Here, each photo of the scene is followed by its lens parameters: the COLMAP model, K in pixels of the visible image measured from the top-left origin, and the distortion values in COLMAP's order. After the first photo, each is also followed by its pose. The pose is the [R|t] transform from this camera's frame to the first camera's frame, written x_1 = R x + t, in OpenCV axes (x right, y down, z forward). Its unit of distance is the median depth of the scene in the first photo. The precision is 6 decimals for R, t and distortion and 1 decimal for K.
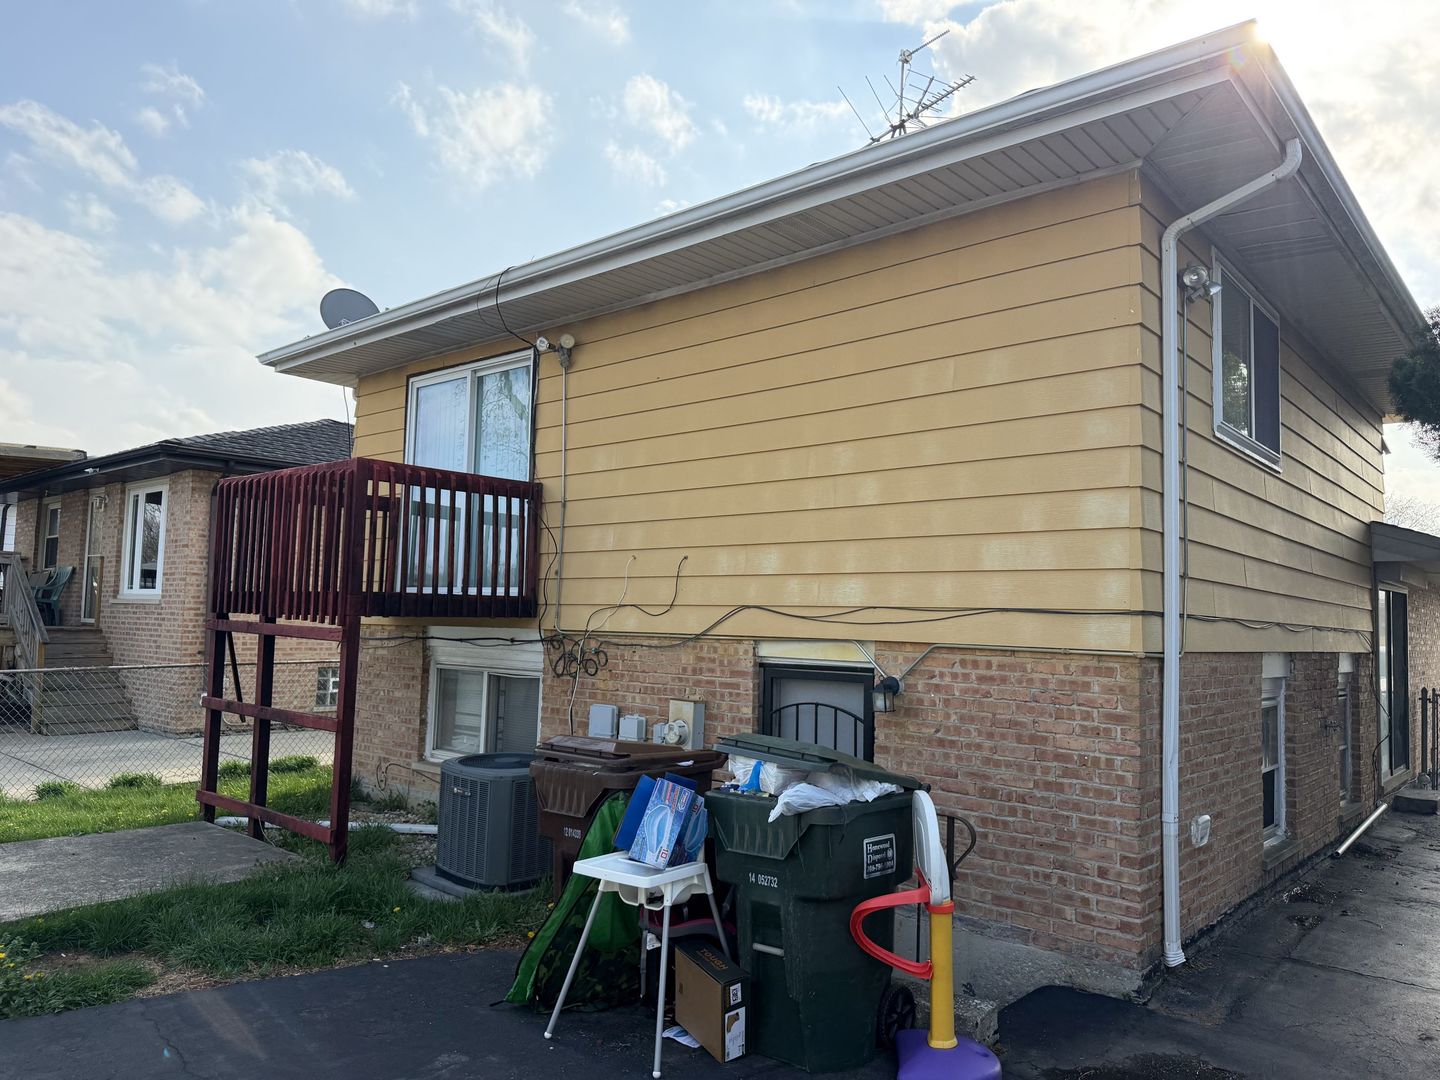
lens RADIAL K [[980.4, 0, 721.2], [0, 980.4, 558.5], [0, 0, 1]] dist [0.046011, -0.080330]
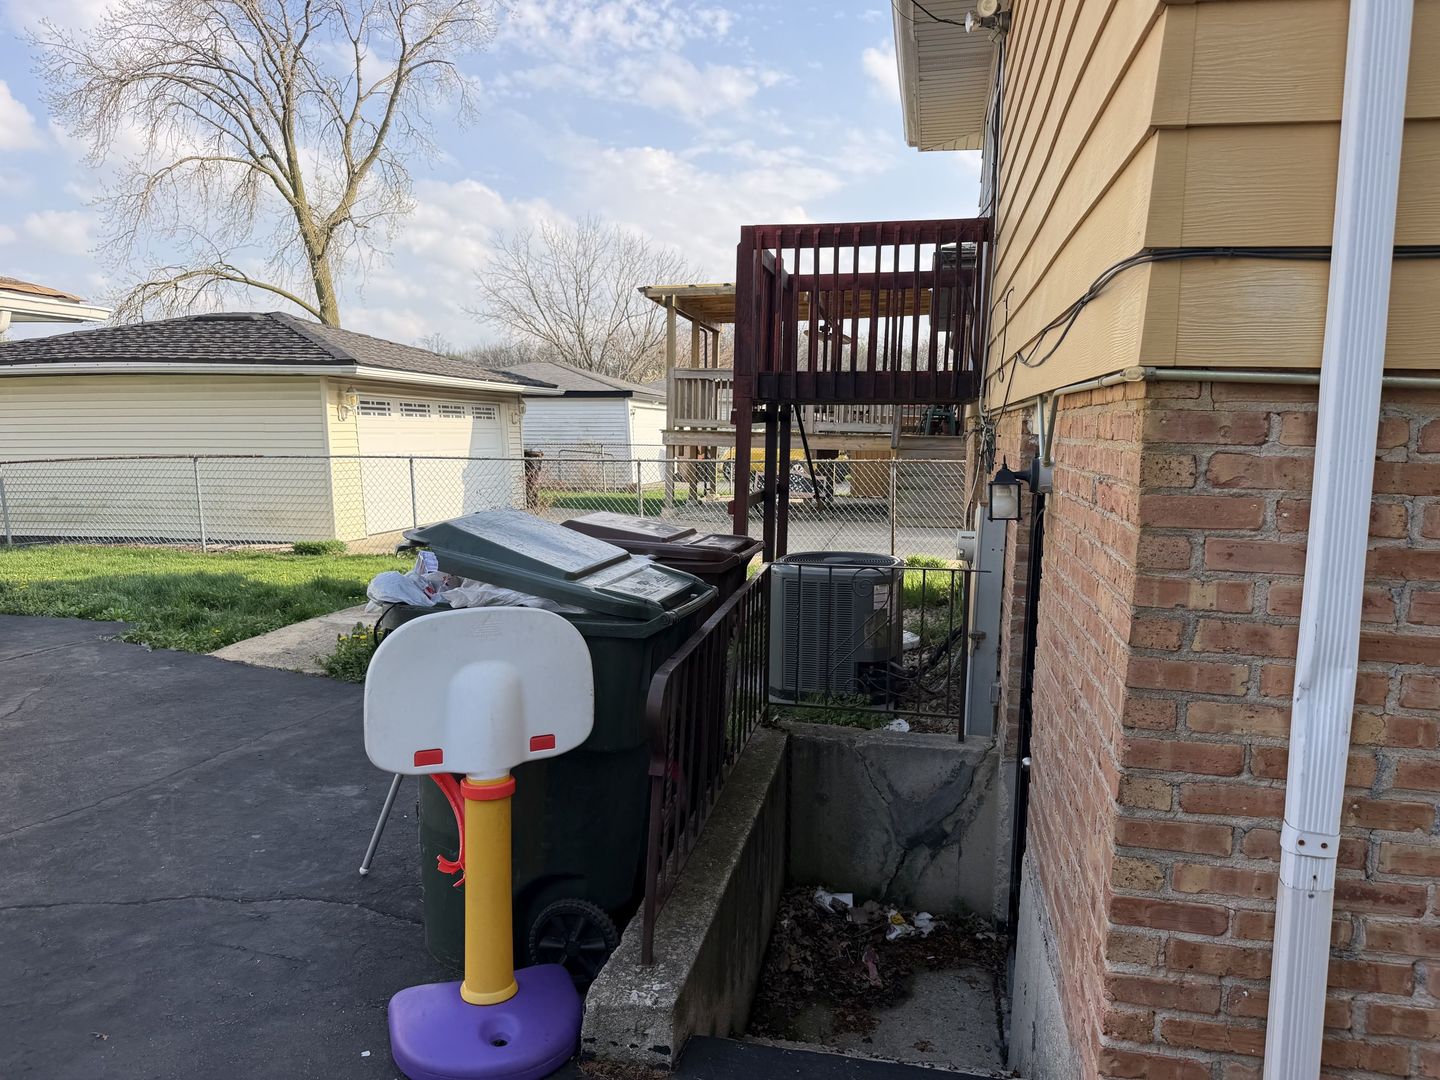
lens RADIAL K [[1009.6, 0, 720.0], [0, 1009.6, 540.0], [0, 0, 1]] dist [0.001008, -0.033893]
pose [[0.527839, 0.080283, -0.845542, 0.426684], [0.053925, 0.990346, 0.127695, 0.065638], [0.847631, -0.112998, 0.518414, 0.419018]]
